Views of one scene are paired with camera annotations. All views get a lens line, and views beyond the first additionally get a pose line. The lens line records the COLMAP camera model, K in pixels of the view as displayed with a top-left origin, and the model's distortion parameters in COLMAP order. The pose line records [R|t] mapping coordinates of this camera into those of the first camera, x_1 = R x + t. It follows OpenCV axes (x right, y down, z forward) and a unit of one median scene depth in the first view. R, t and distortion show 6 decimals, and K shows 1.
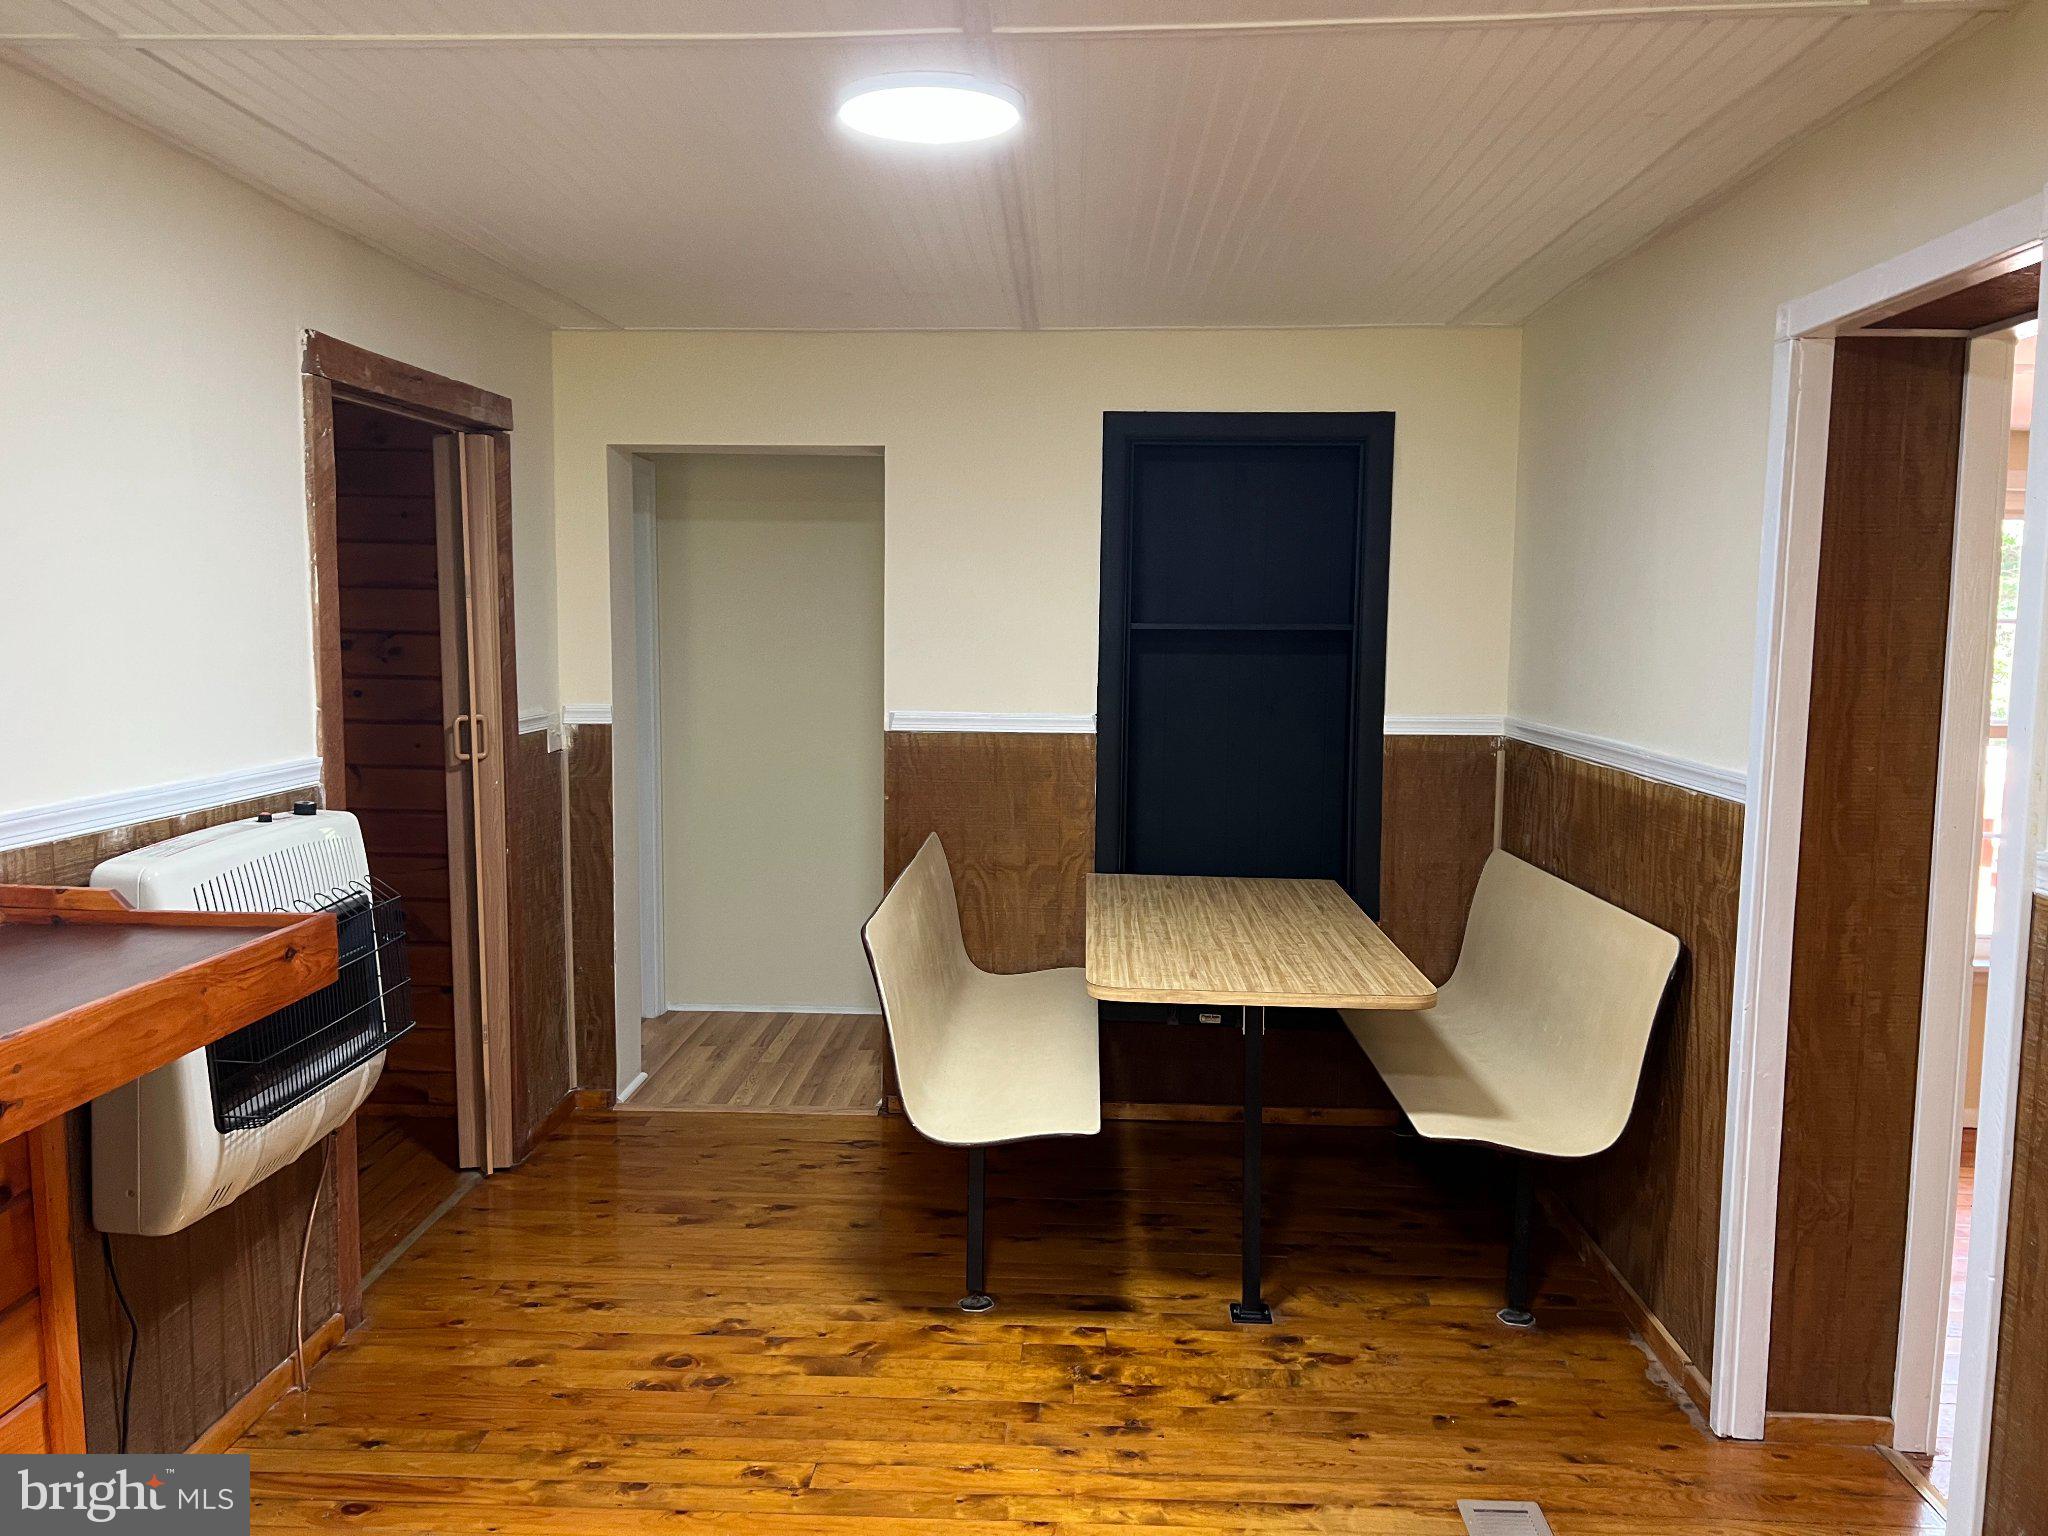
lens RADIAL K [[1547.3, 0, 1024.0], [0, 1547.3, 768.0], [0, 0, 1]] dist [0.054434, -0.059258]
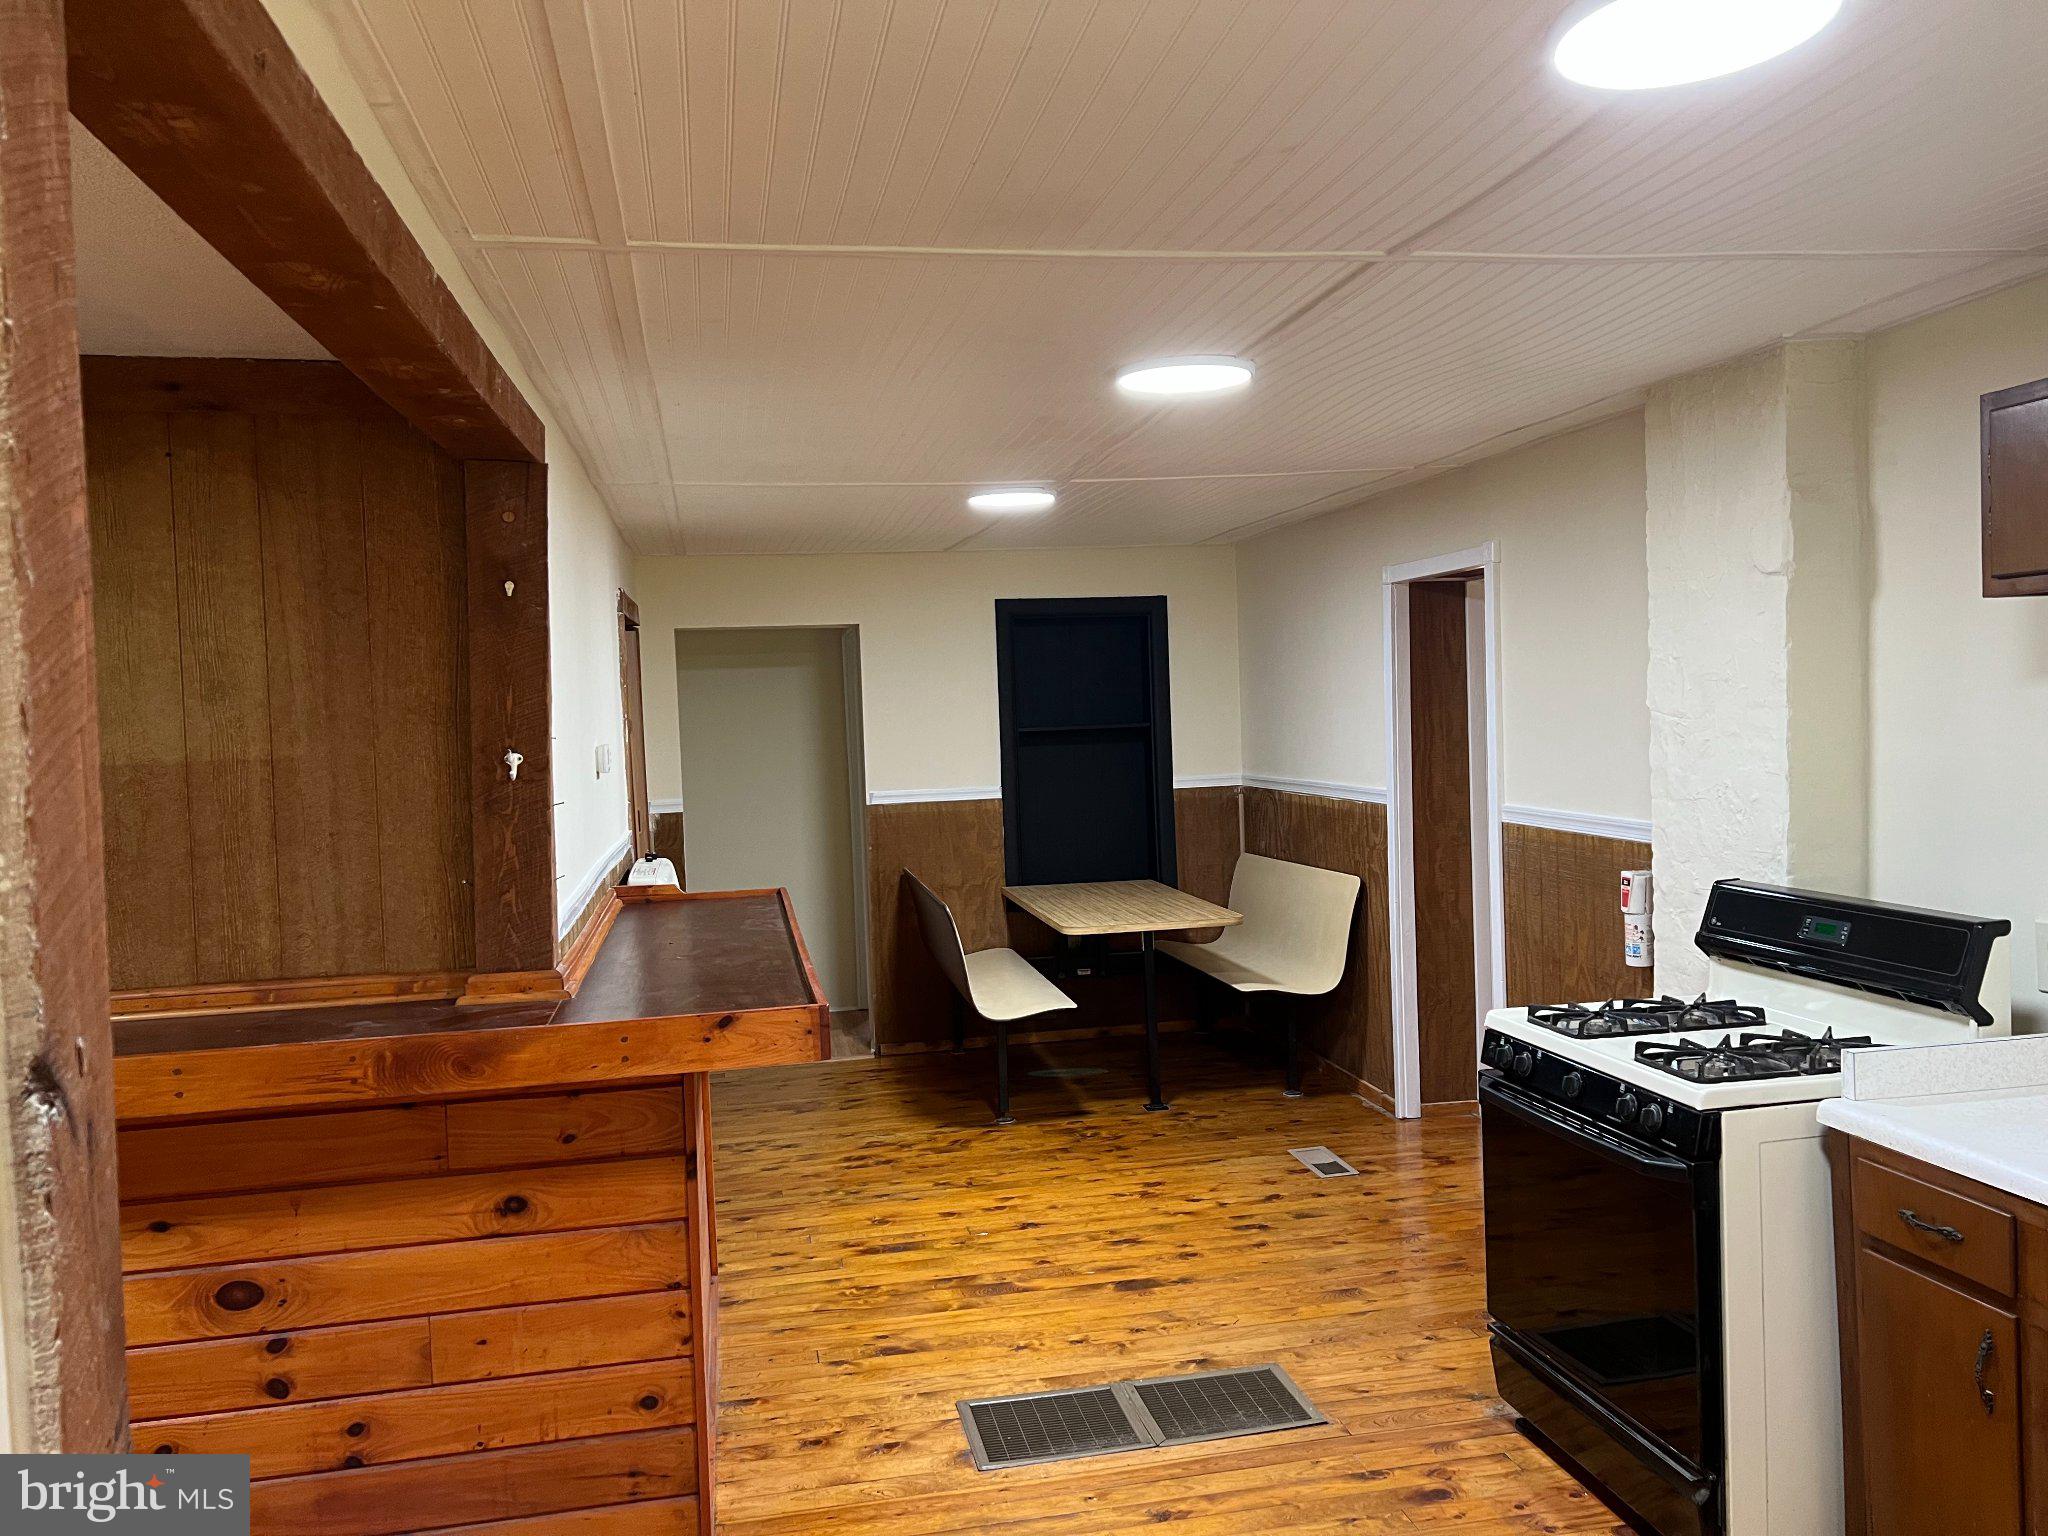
lens RADIAL K [[1565.6, 0, 1020.8], [0, 1565.6, 772.2], [0, 0, 1]] dist [0.071183, -0.080105]
pose [[0.971036, -0.056632, 0.232126, -0.416955], [0.069989, 0.996308, -0.049710, 0.043914], [-0.228454, 0.064516, 0.971415, -0.777143]]
